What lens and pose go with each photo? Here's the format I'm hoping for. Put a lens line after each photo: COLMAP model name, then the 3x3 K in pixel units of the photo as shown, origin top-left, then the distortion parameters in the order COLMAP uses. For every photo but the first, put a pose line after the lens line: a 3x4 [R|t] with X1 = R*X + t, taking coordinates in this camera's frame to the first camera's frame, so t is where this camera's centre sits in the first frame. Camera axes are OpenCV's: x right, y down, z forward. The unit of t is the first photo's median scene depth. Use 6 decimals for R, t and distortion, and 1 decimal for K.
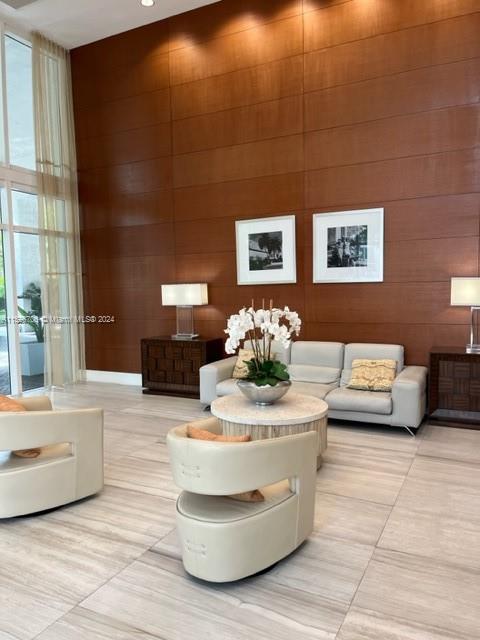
lens RADIAL K [[485.0, 0, 237.7], [0, 485.0, 322.4], [0, 0, 1]] dist [0.020177, -0.019993]
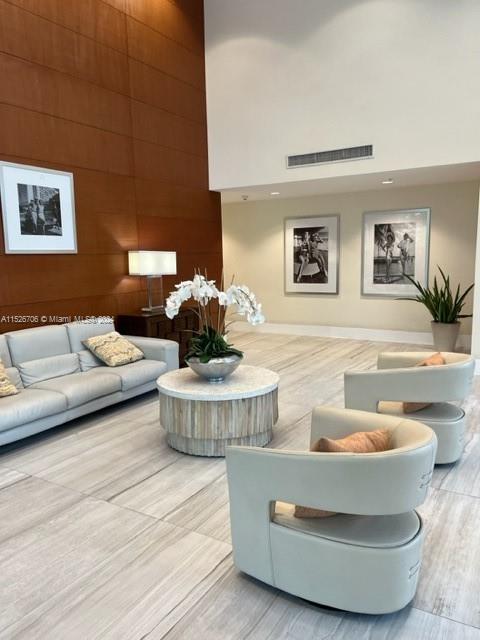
lens RADIAL K [[485.0, 0, 237.5], [0, 485.0, 317.8], [0, 0, 1]] dist [0.020177, -0.019993]
pose [[0.065400, -0.118189, 0.990835, -0.607475], [0.078789, 0.990472, 0.112946, -0.040925], [-0.994744, 0.070680, 0.074089, 0.613586]]
